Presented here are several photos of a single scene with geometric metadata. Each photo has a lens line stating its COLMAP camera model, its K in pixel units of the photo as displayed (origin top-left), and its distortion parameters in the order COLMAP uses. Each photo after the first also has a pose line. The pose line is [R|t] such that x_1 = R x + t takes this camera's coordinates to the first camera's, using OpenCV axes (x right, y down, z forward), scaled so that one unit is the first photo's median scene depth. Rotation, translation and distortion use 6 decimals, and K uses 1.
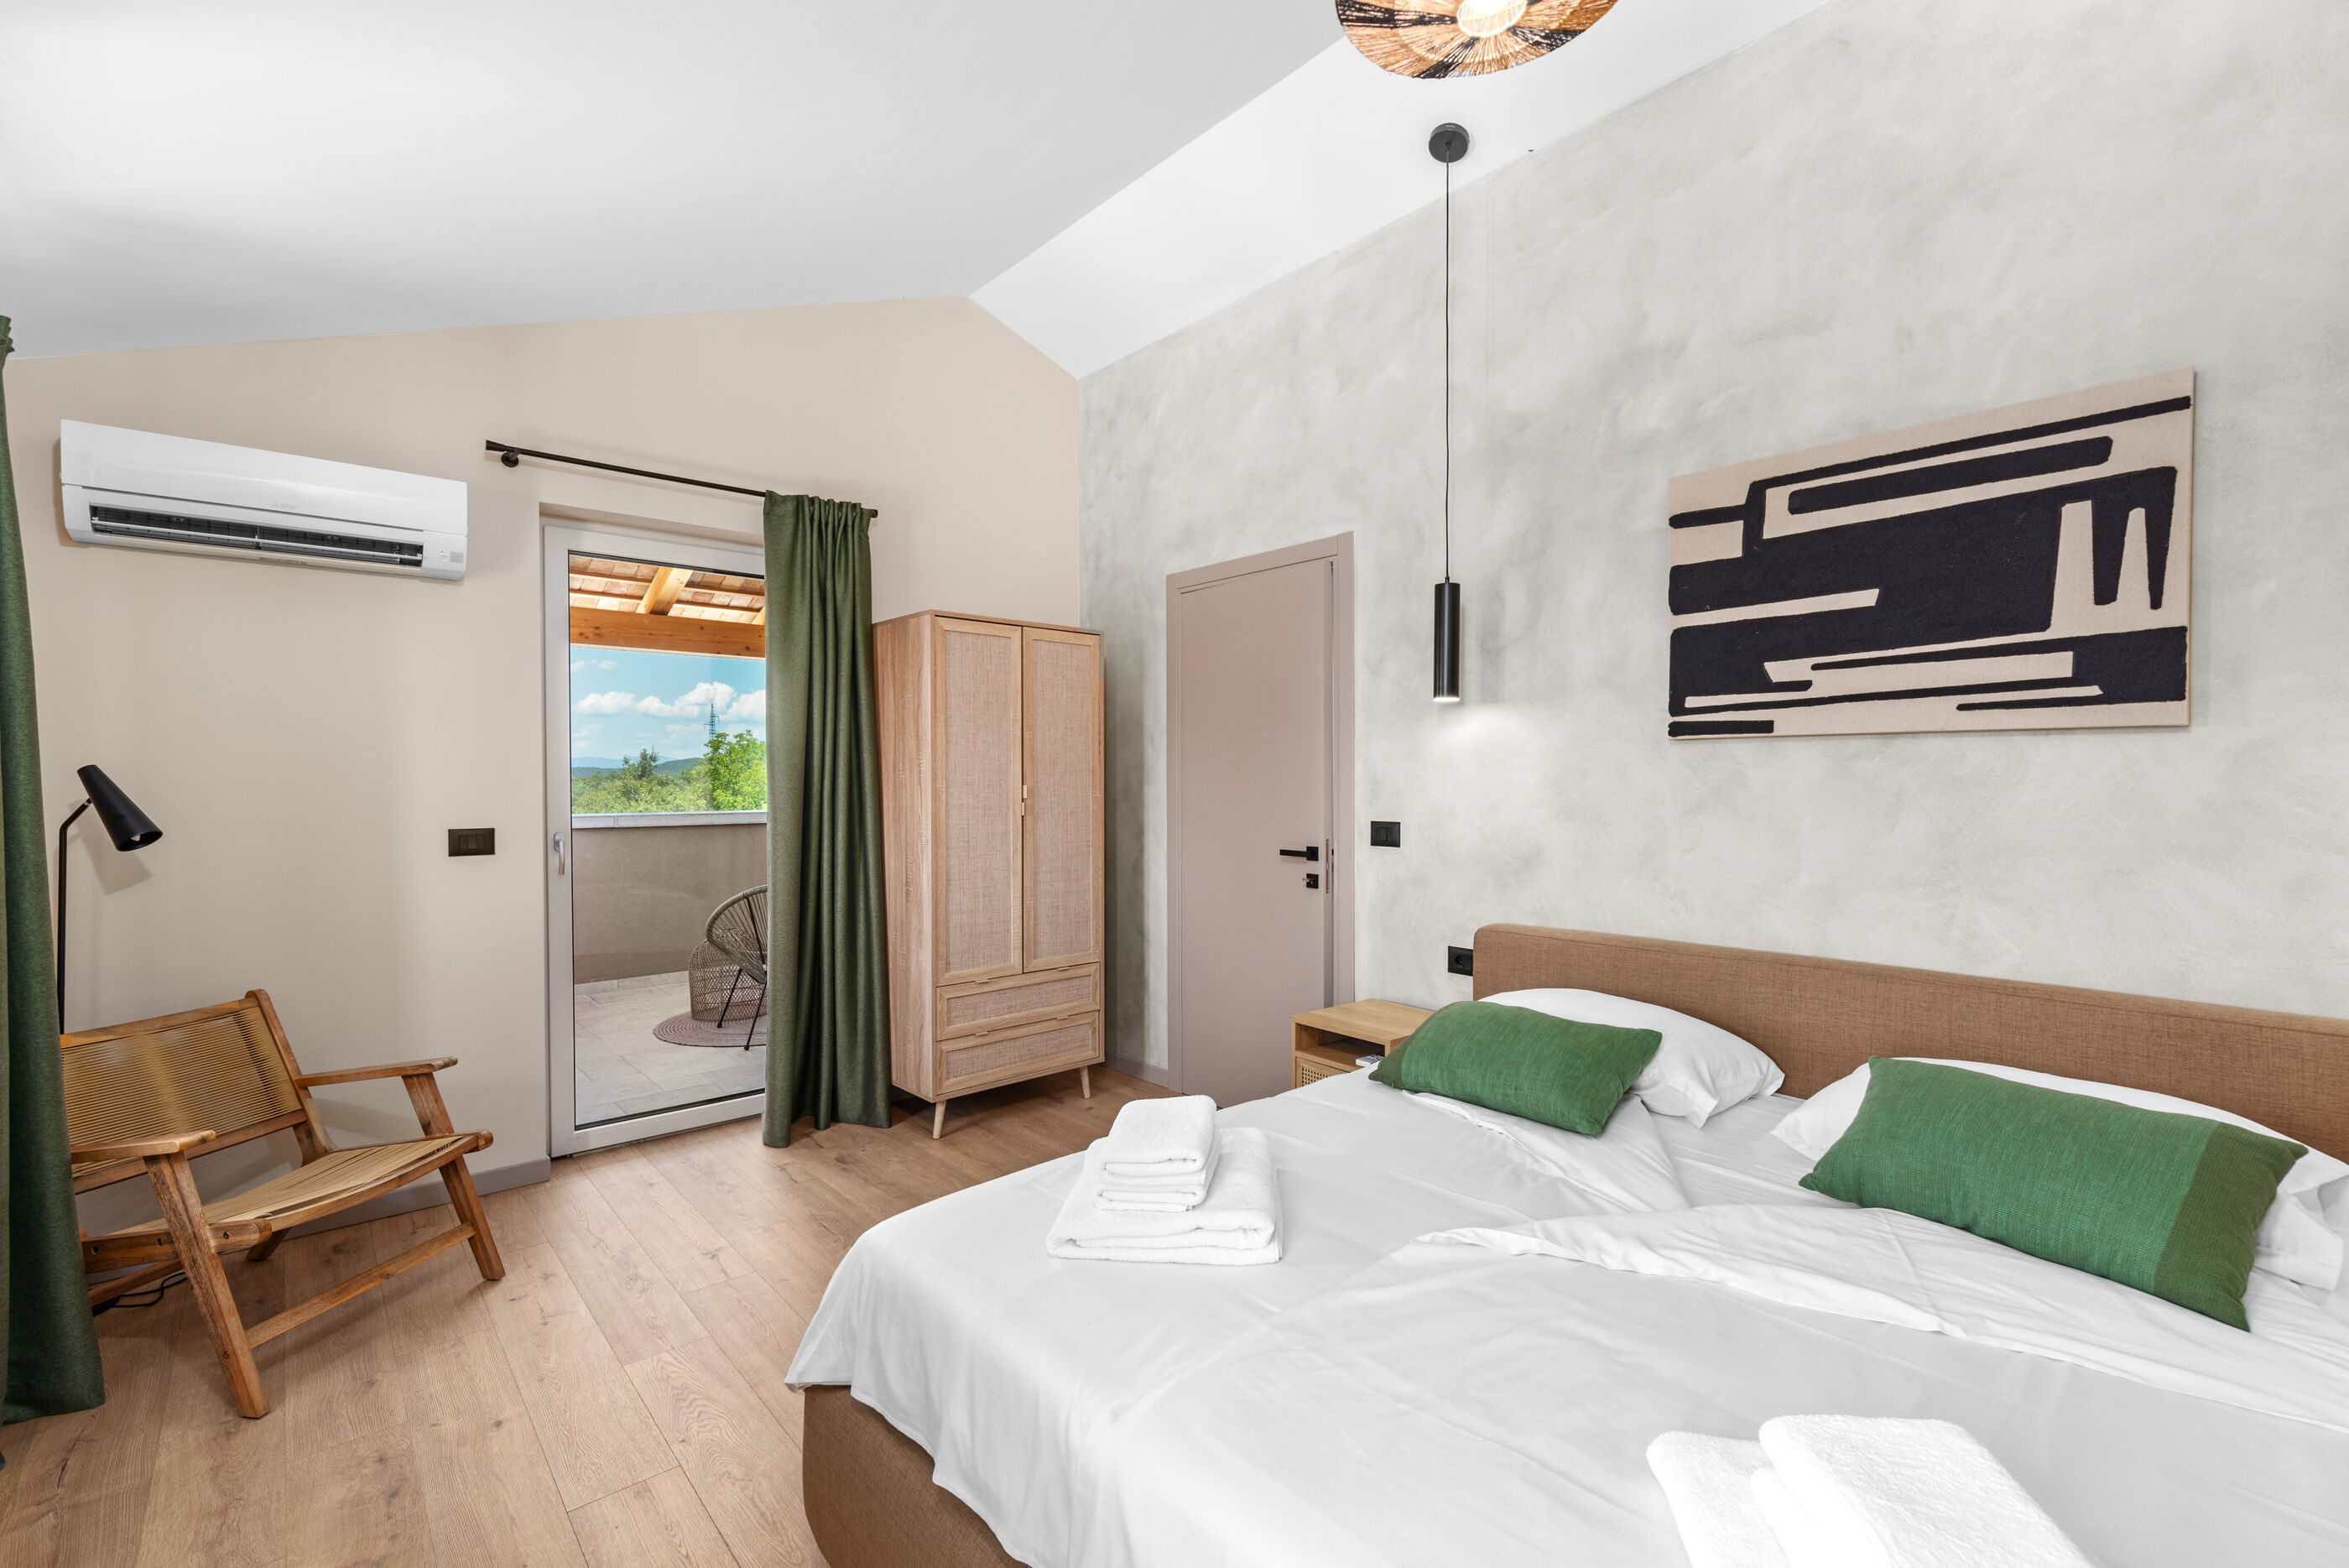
lens RADIAL K [[1022.1, 0, 1181.0], [0, 1022.1, 783.6], [0, 0, 1]] dist [0.000329, 0.000205]
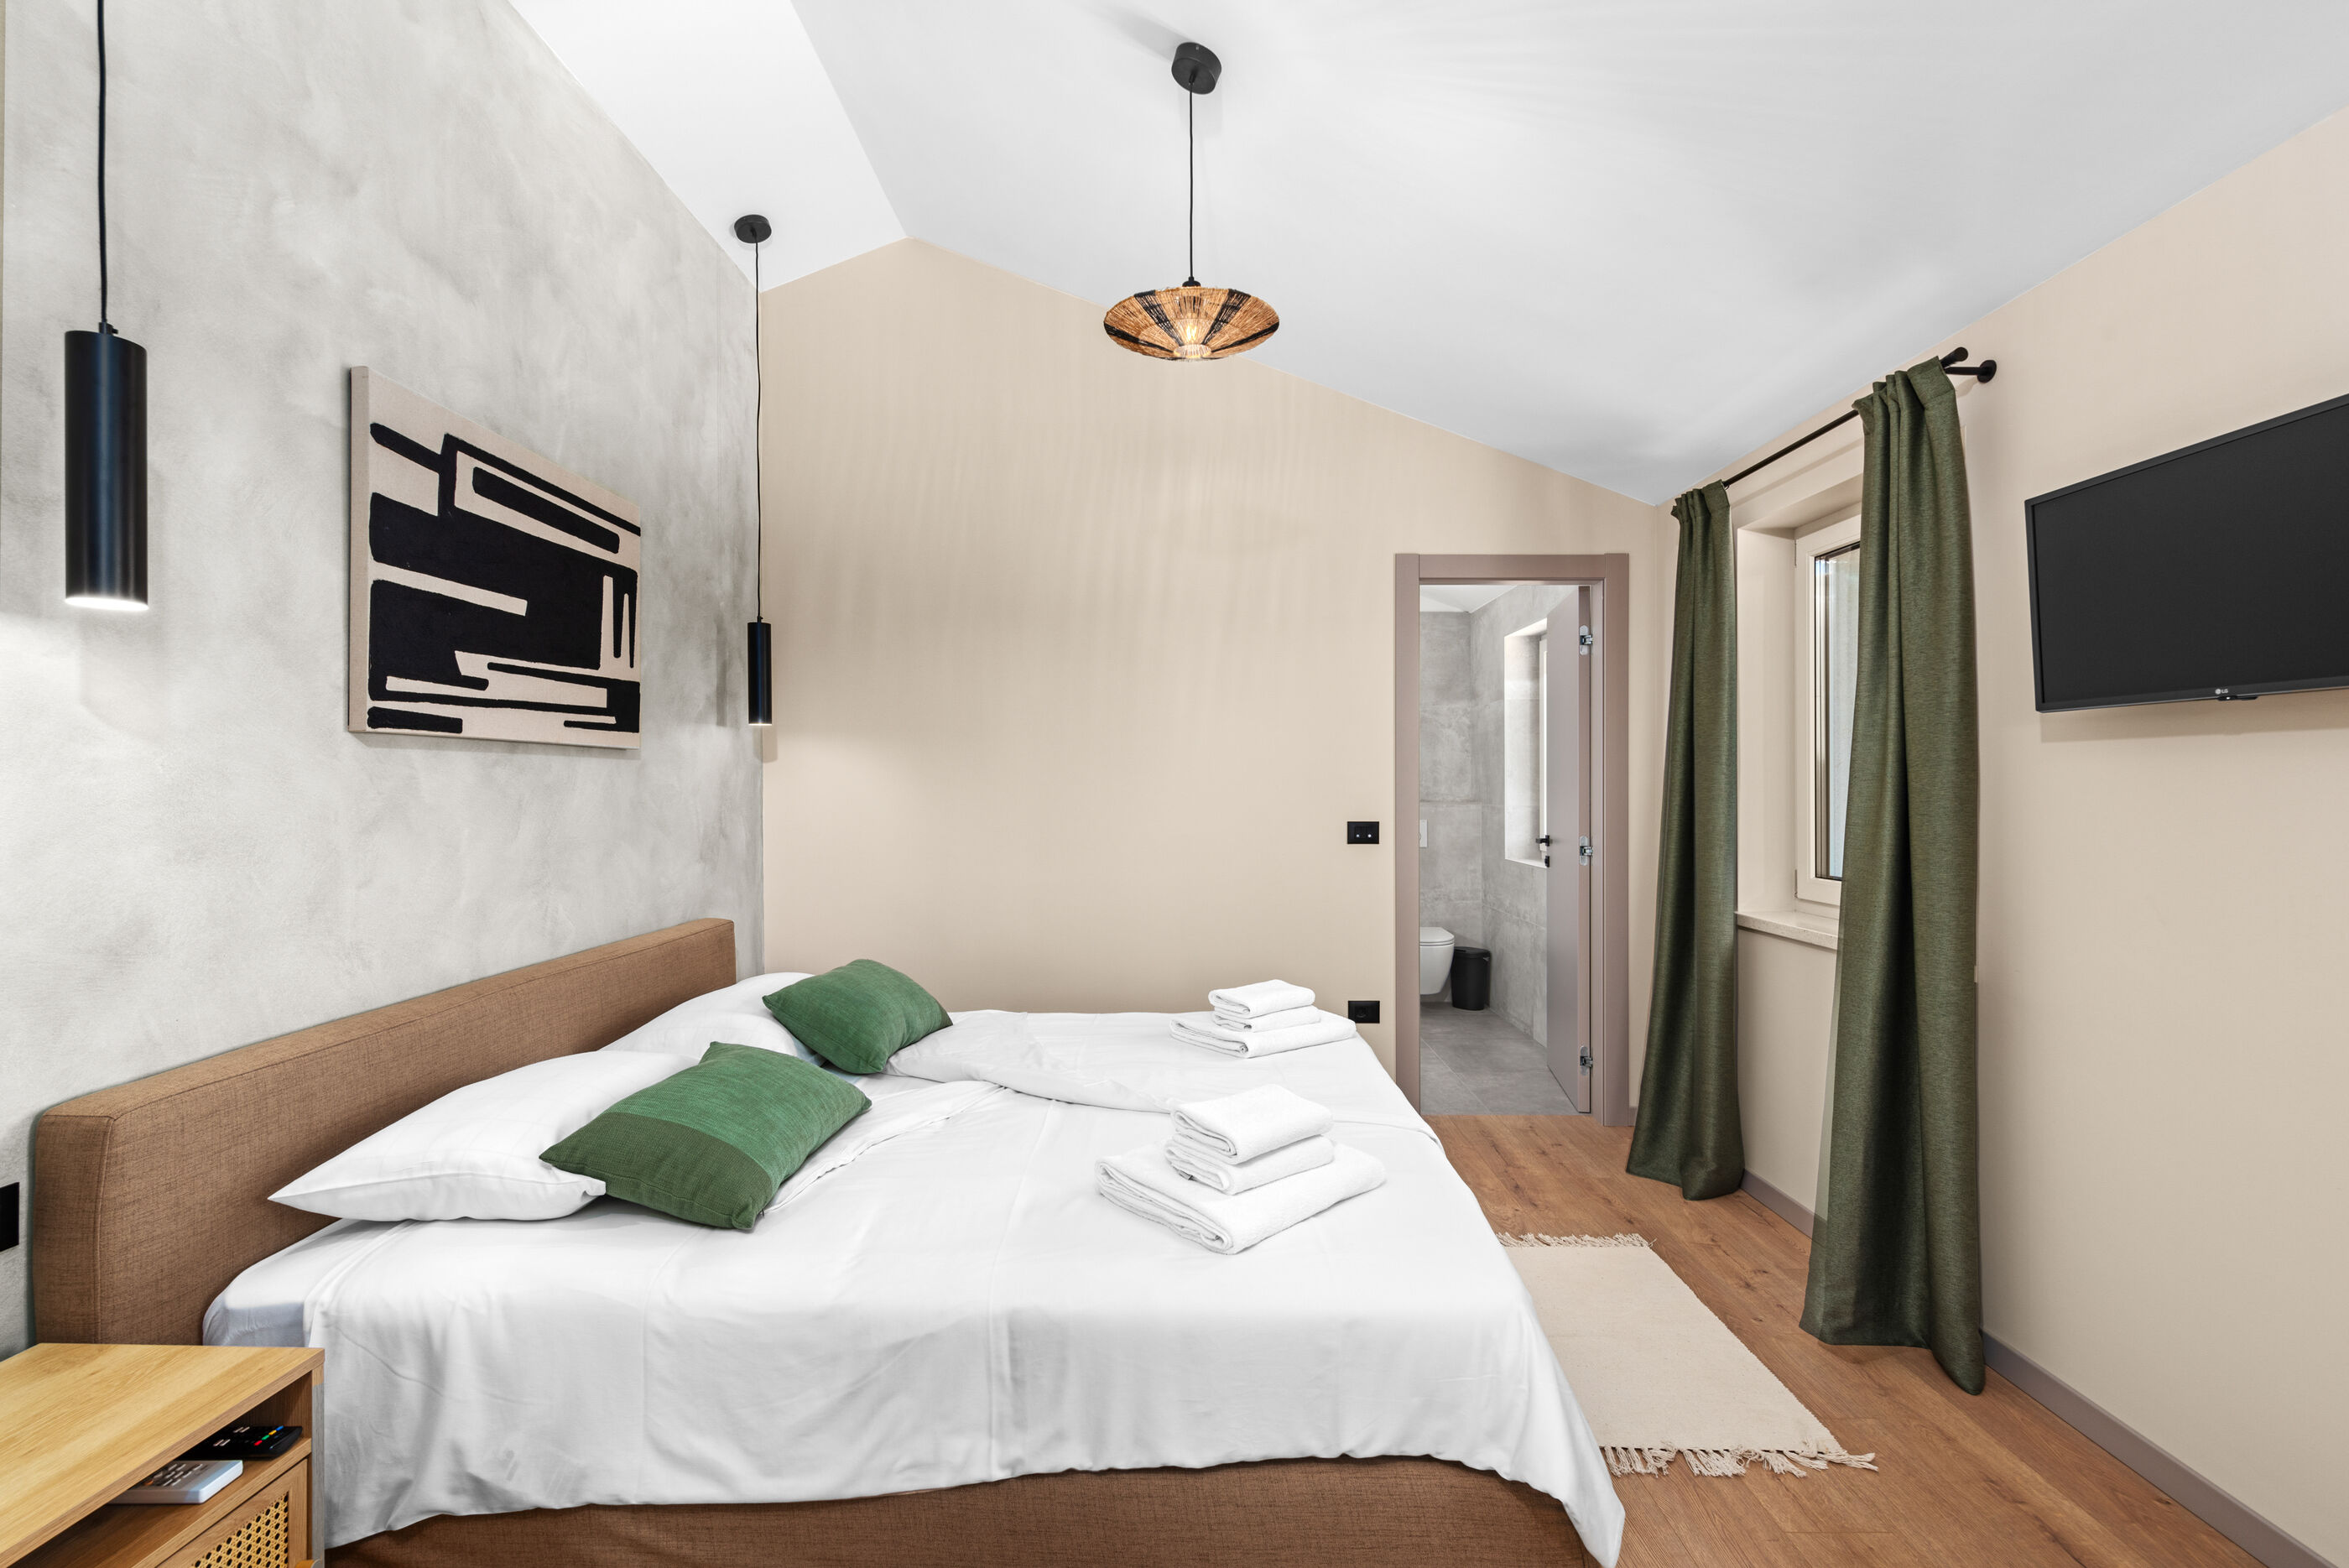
lens RADIAL K [[1022.1, 0, 1181.0], [0, 1022.1, 783.6], [0, 0, 1]] dist [0.000329, 0.000205]
pose [[-0.749658, 0.006984, 0.661789, -0.456486], [0.011377, 0.999933, 0.002335, -0.001928], [-0.661728, 0.009279, -0.749687, 1.252353]]
